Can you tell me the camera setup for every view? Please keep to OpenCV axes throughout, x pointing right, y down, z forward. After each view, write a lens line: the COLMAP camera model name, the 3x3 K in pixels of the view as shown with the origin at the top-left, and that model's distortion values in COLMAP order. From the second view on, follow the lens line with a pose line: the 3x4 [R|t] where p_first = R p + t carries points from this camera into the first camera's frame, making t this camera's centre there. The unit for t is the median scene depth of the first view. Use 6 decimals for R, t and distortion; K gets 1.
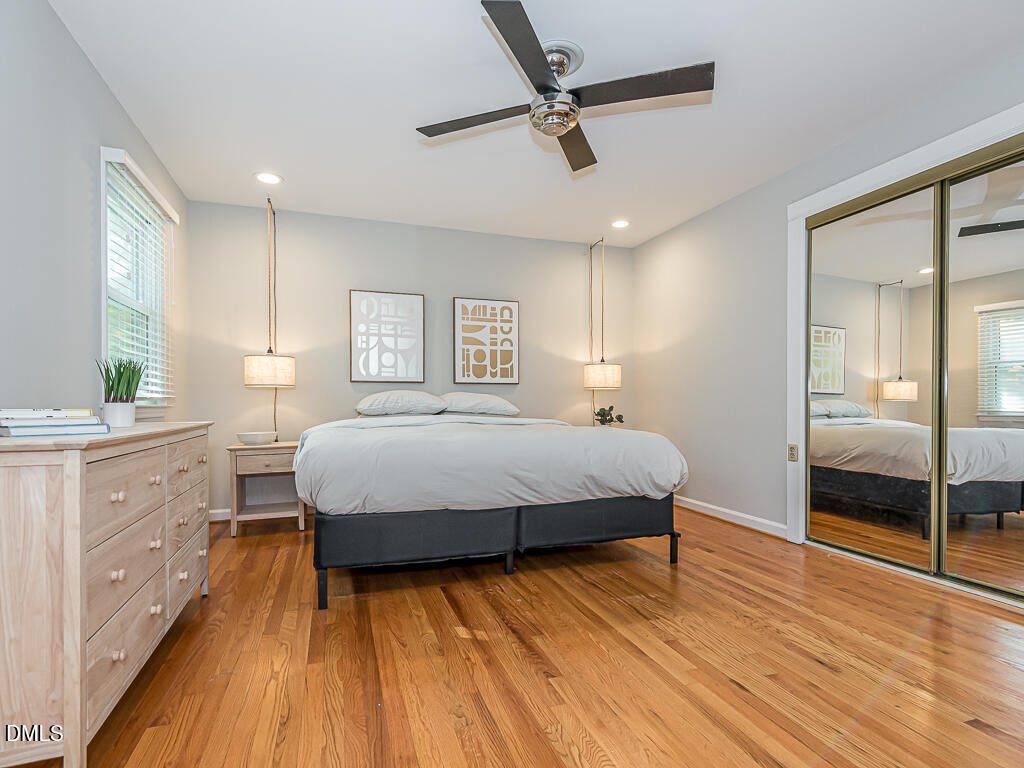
lens RADIAL K [[532.5, 0, 530.5], [0, 532.5, 402.1], [0, 0, 1]] dist [0.021875, -0.005186]
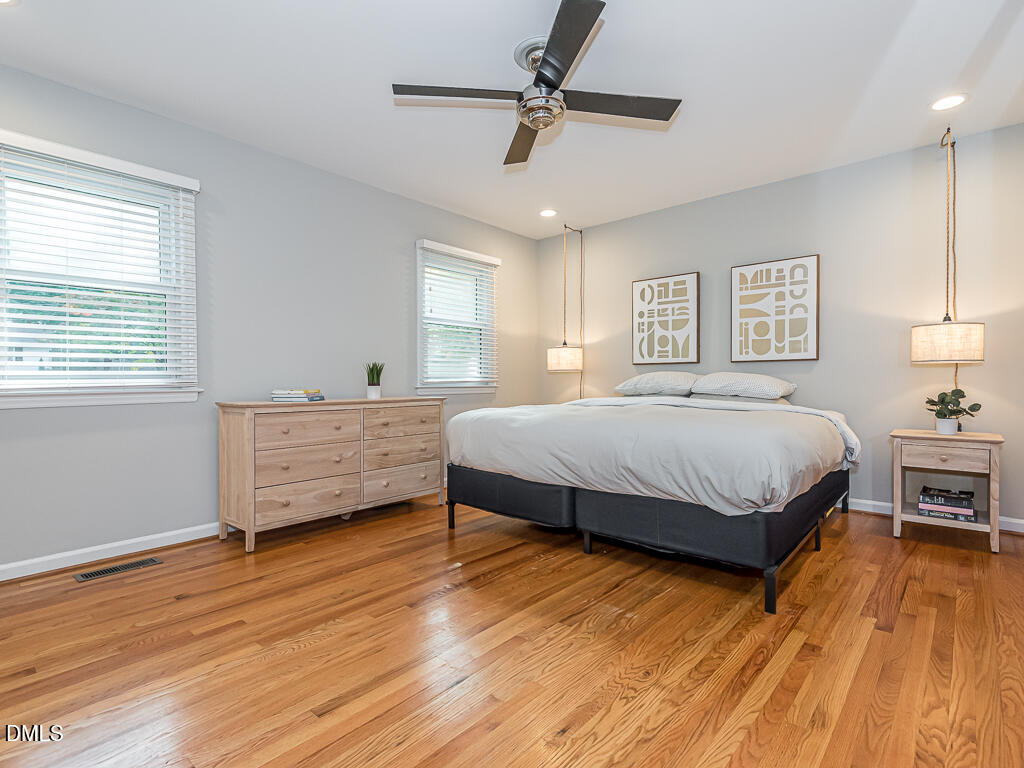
lens RADIAL K [[532.5, 0, 509.7], [0, 532.5, 385.8], [0, 0, 1]] dist [0.021875, -0.005186]
pose [[0.473352, 0.006663, -0.880848, 0.478173], [0.004574, 0.999939, 0.010022, -0.005746], [0.880862, -0.008773, 0.473293, 0.234822]]
